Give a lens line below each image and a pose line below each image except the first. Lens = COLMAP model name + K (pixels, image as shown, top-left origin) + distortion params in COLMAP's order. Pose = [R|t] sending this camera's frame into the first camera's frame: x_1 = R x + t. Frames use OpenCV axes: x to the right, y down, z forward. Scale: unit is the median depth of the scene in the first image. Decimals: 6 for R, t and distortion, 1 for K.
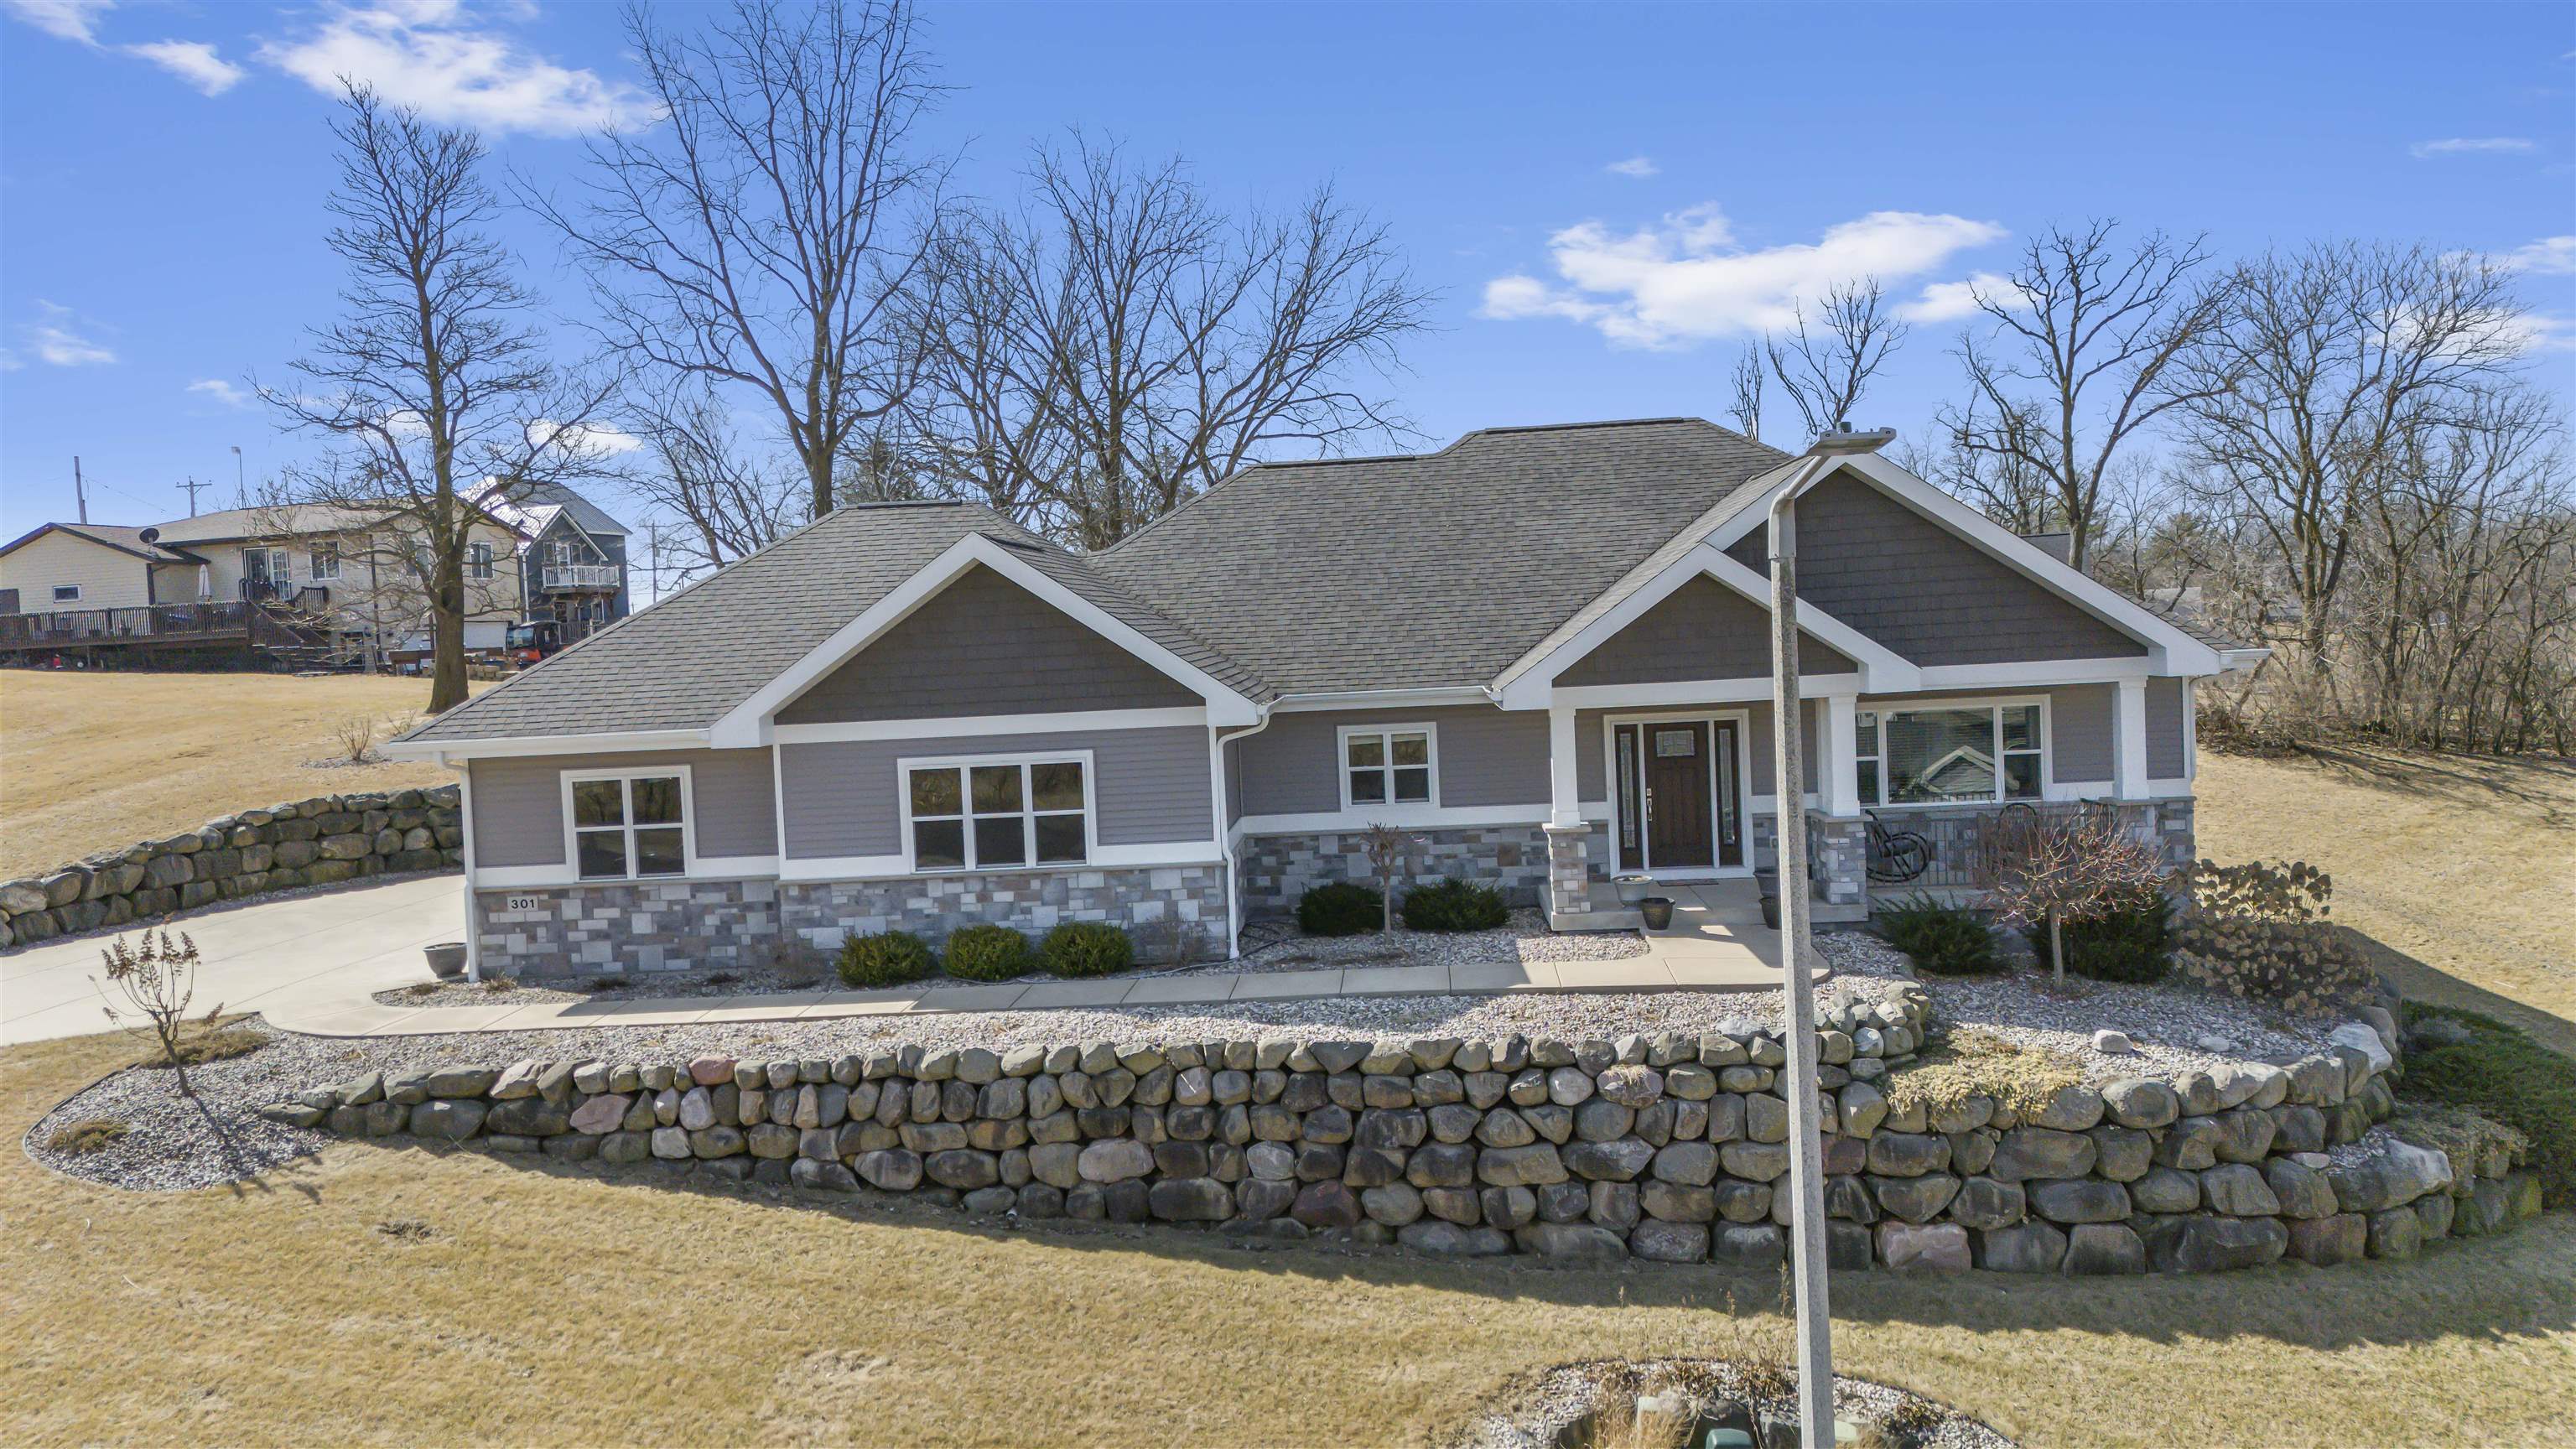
lens RADIAL K [[1876.3, 0, 1288.0], [0, 1876.3, 724.5], [0, 0, 1]] dist [0.079591, -0.082561]
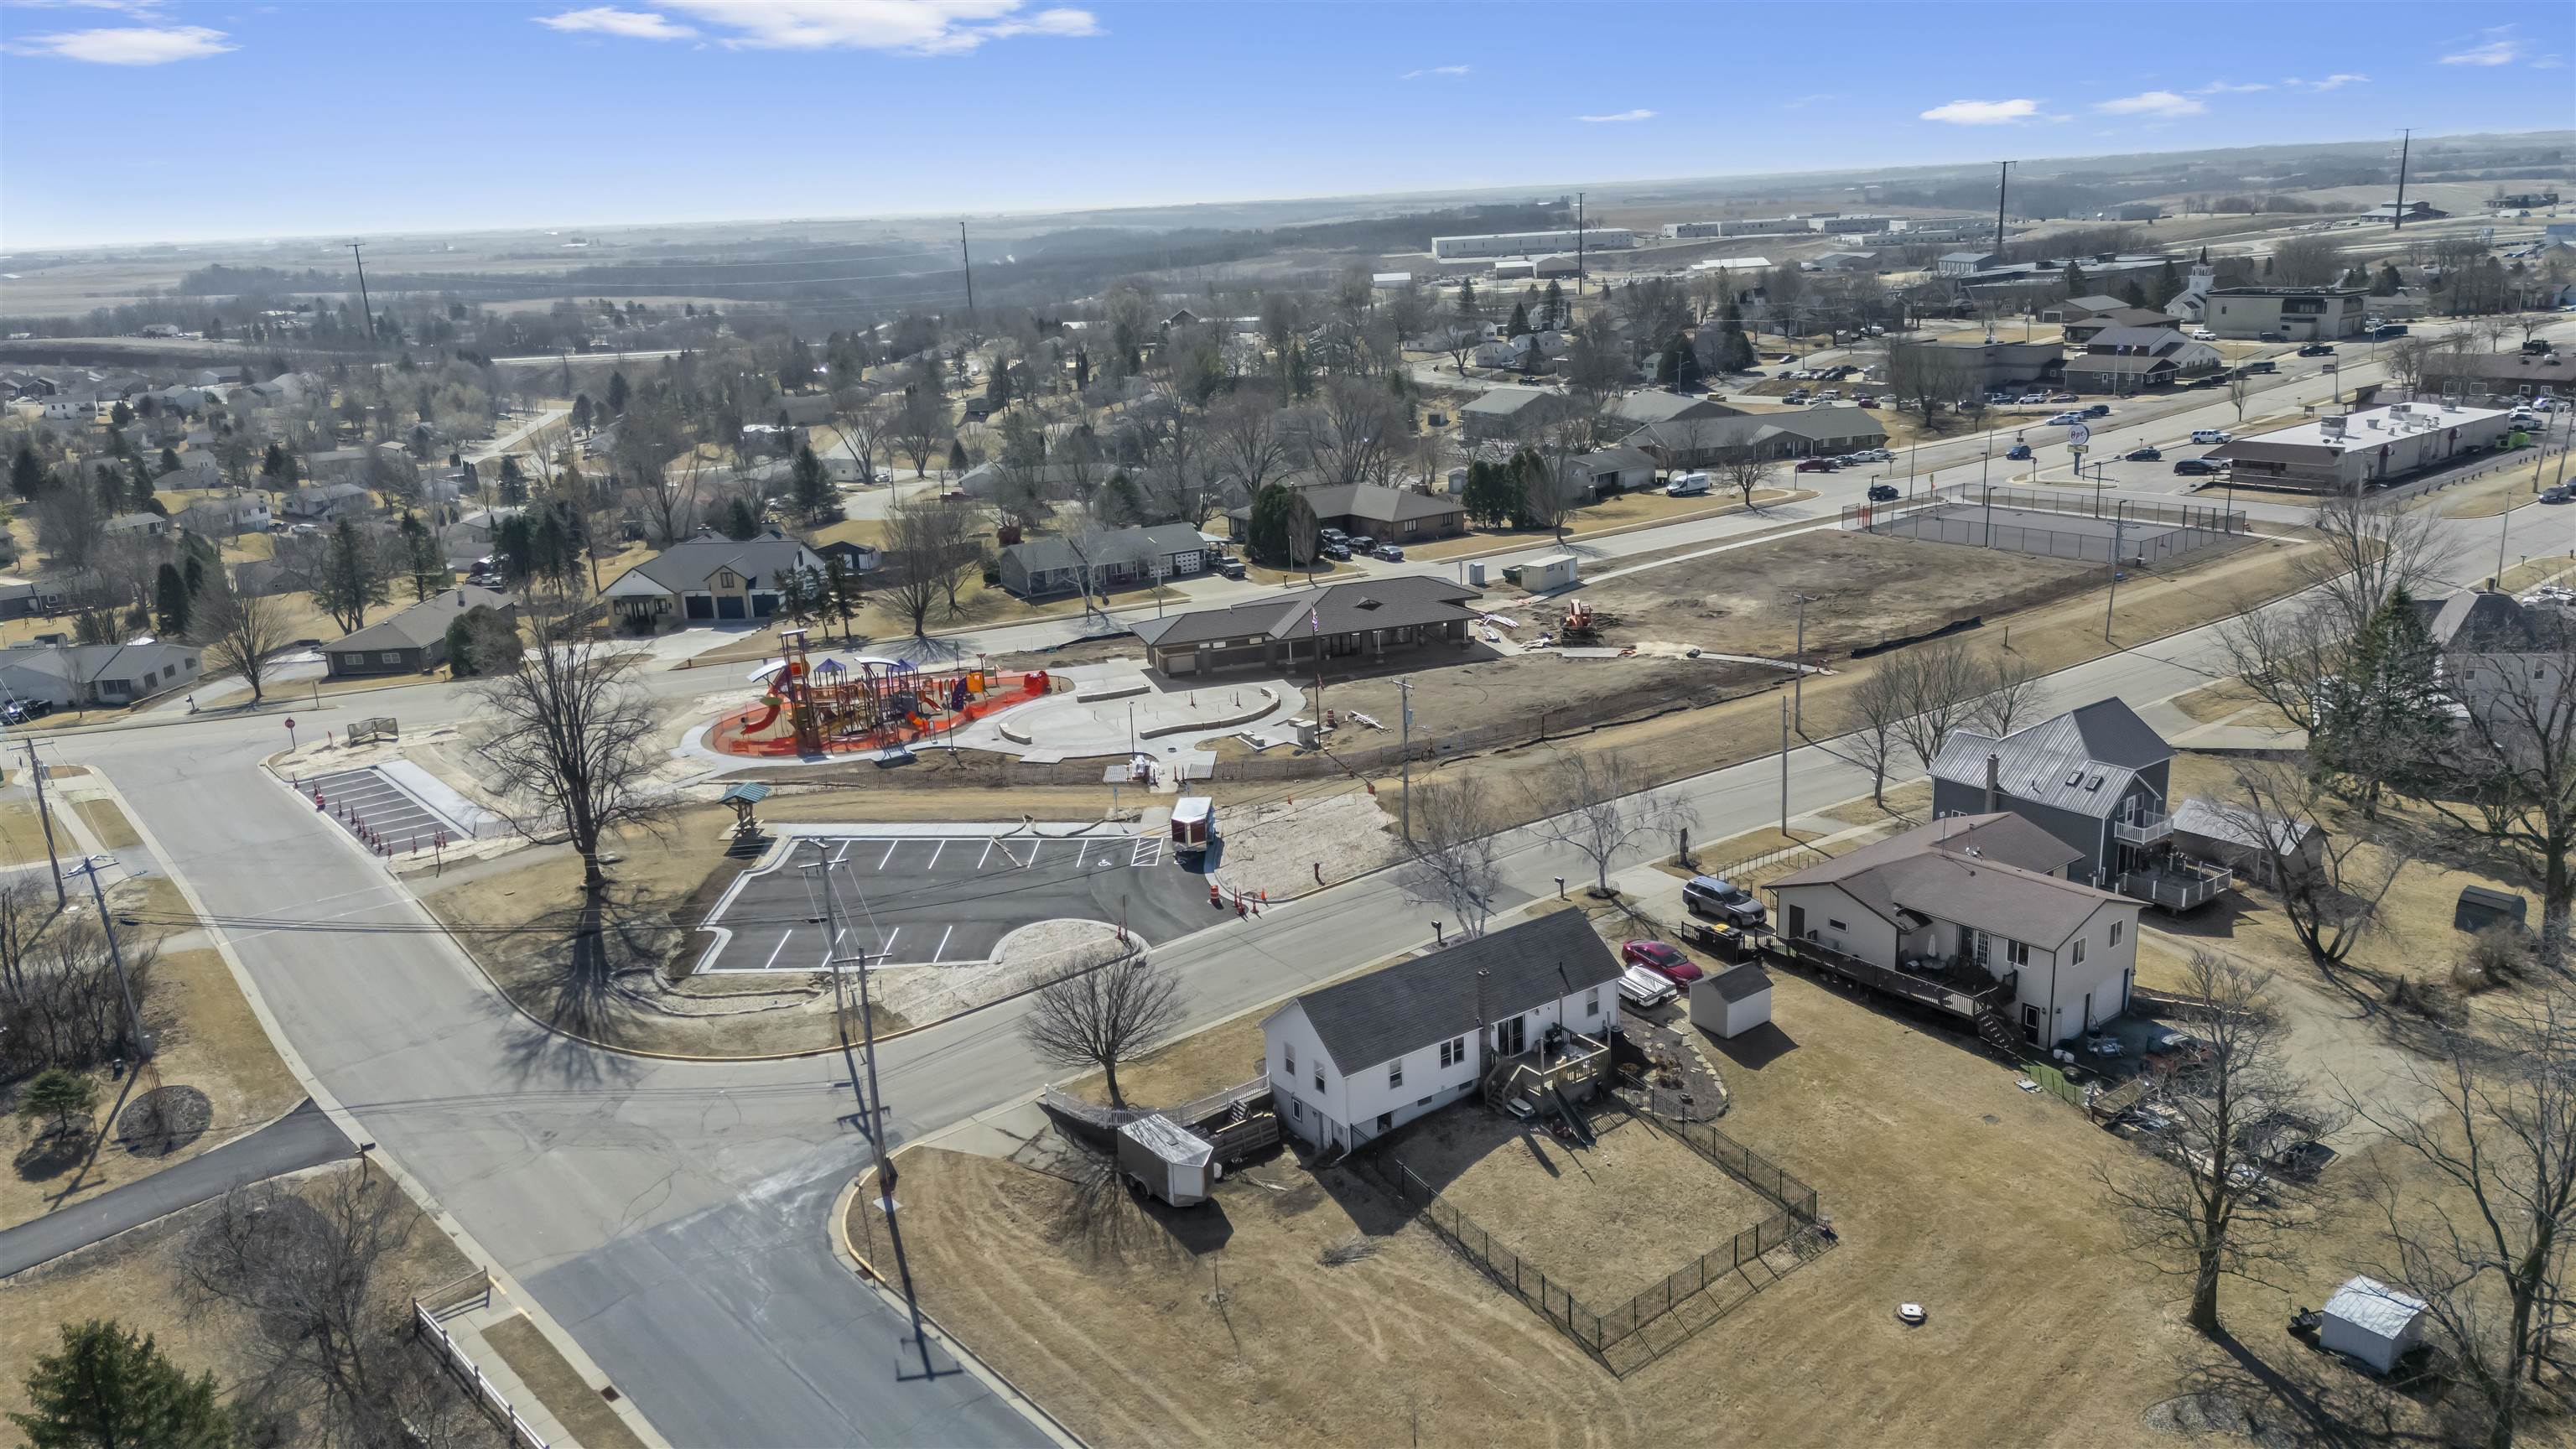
lens RADIAL K [[1876.3, 0, 1288.0], [0, 1876.3, 724.5], [0, 0, 1]] dist [0.079591, -0.082561]
pose [[0.803639, 0.169783, -0.570385, -0.452399], [-0.016486, 0.964424, 0.263846, -1.683330], [0.594889, -0.202633, 0.777848, -1.074173]]
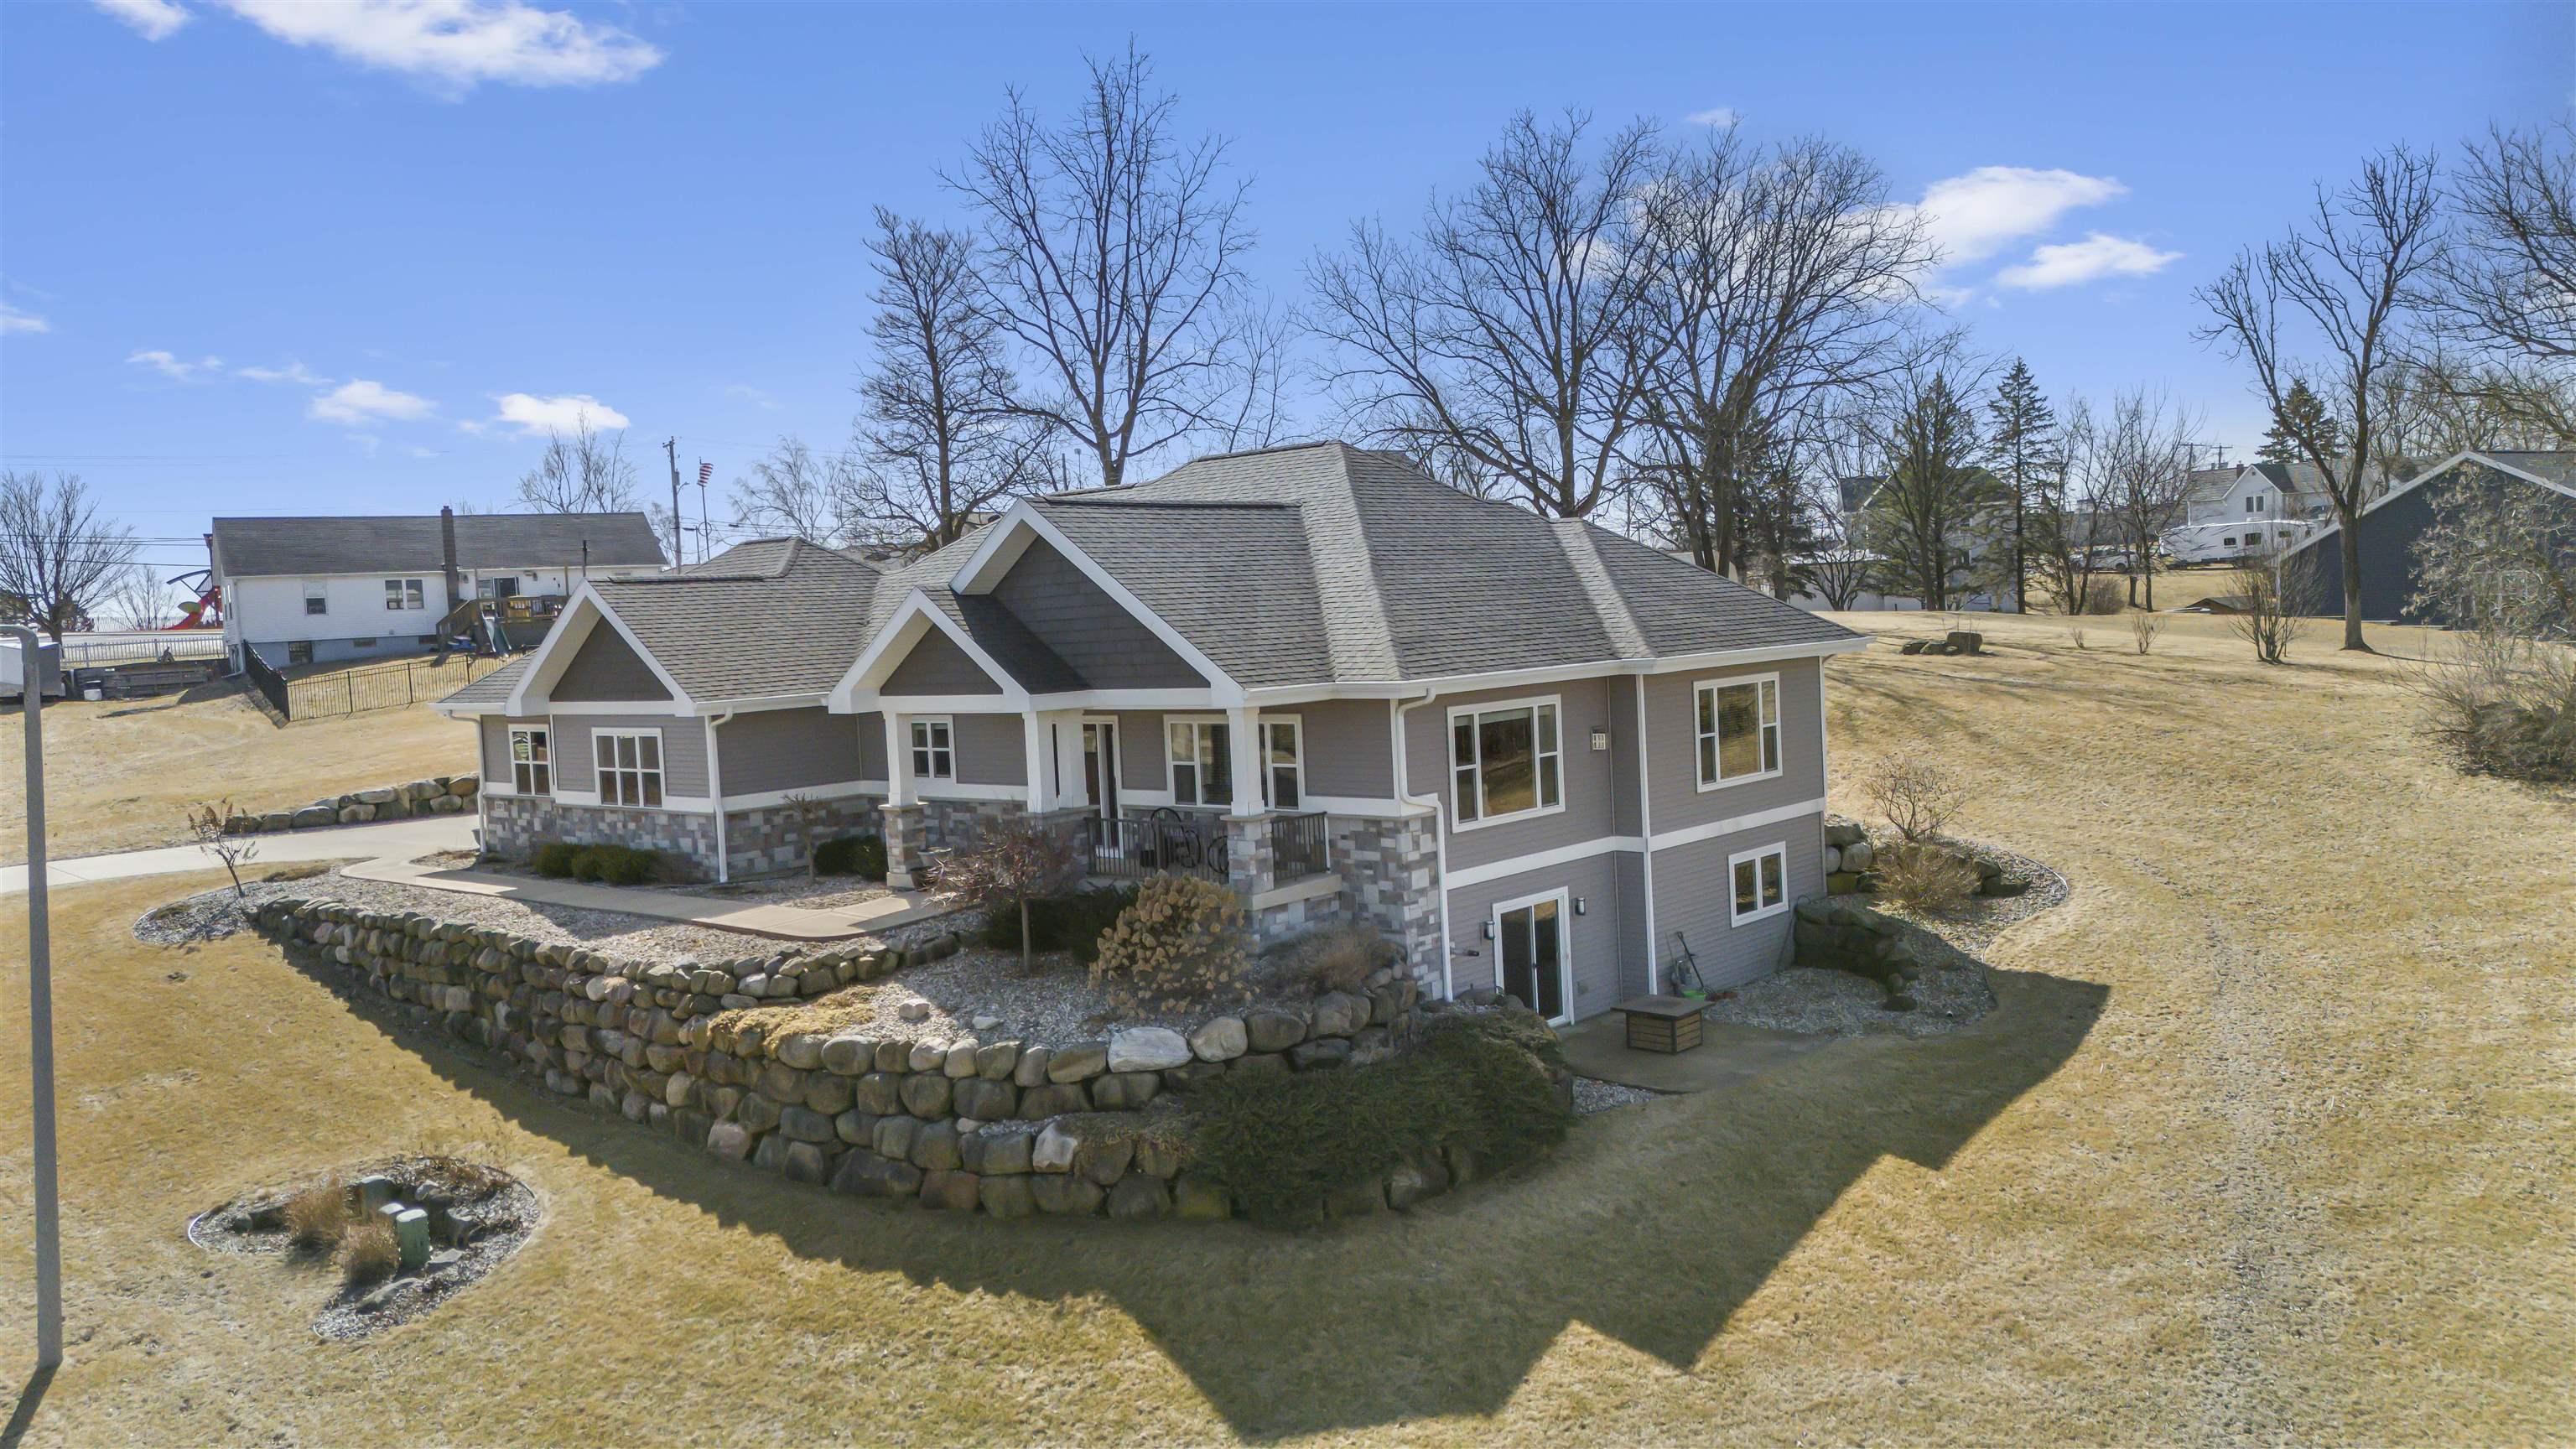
lens RADIAL K [[1831.2, 0, 1460.3], [0, 1831.2, 723.5], [0, 0, 1]] dist [-0.003764, -0.081327]
pose [[0.835740, 0.045571, -0.547230, 1.151777], [-0.022245, 0.998542, 0.049182, -0.071109], [0.548674, -0.028930, 0.835536, 0.175916]]
